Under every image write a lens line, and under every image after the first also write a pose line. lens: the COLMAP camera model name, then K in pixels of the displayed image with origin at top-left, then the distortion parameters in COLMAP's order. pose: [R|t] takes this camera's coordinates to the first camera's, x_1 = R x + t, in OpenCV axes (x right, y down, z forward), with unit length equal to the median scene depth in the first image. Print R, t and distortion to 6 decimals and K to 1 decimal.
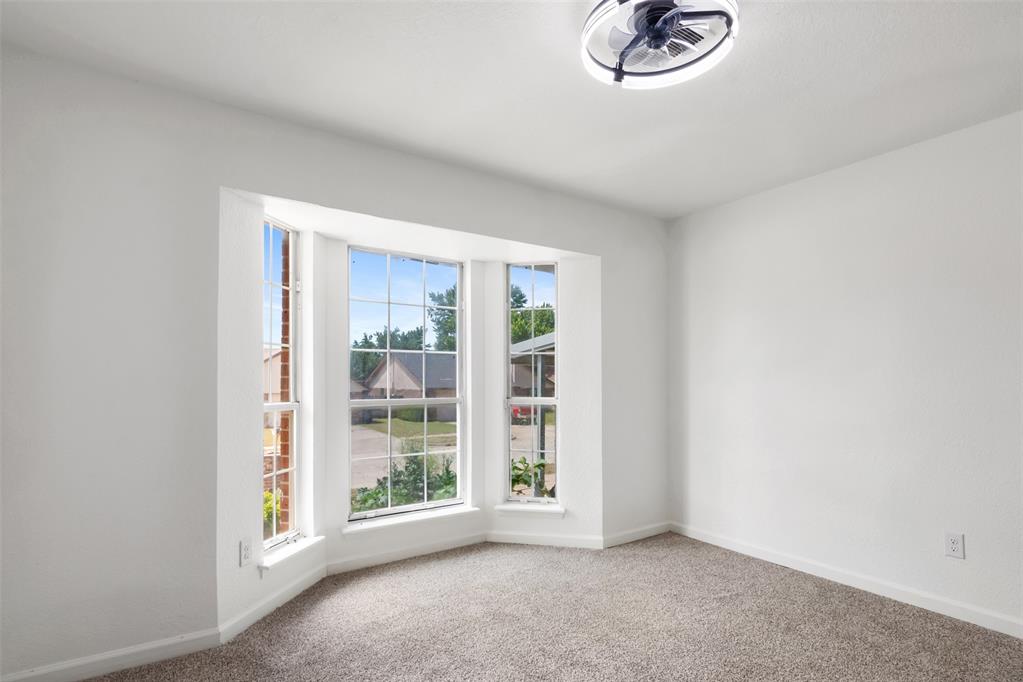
lens RADIAL K [[491.6, 0, 535.1], [0, 491.6, 380.1], [0, 0, 1]] dist [-0.000242, 0.000773]
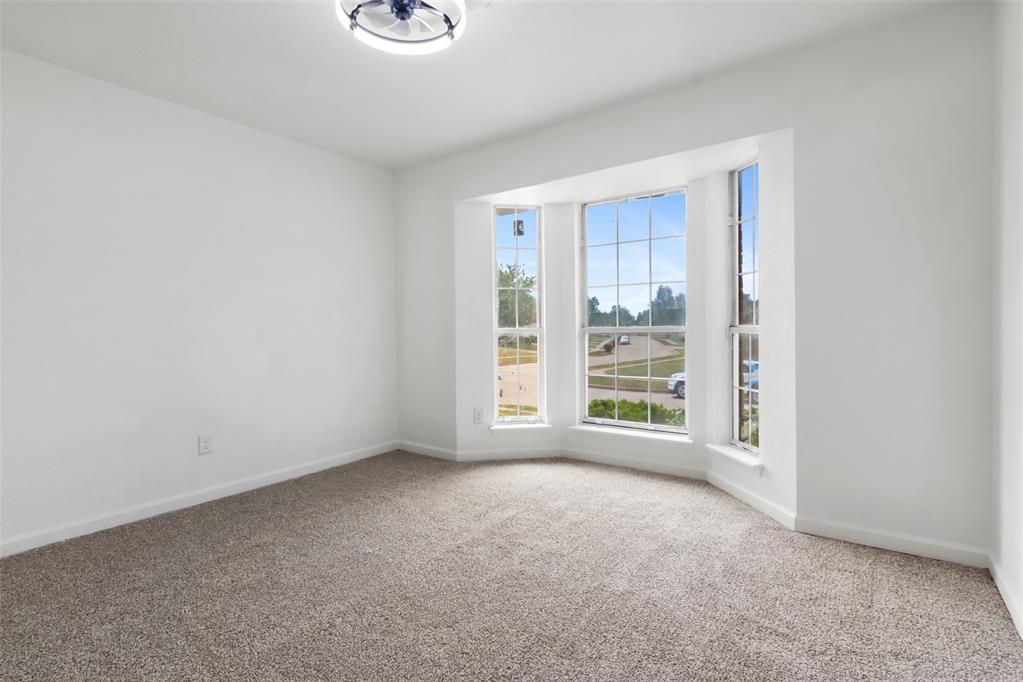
lens RADIAL K [[491.6, 0, 514.8], [0, 491.6, 338.6], [0, 0, 1]] dist [-0.000242, 0.000773]
pose [[0.338789, 0.018480, -0.940681, 0.716394], [0.025560, 0.999257, 0.028836, 0.026639], [0.940515, -0.033813, 0.338065, 0.387913]]
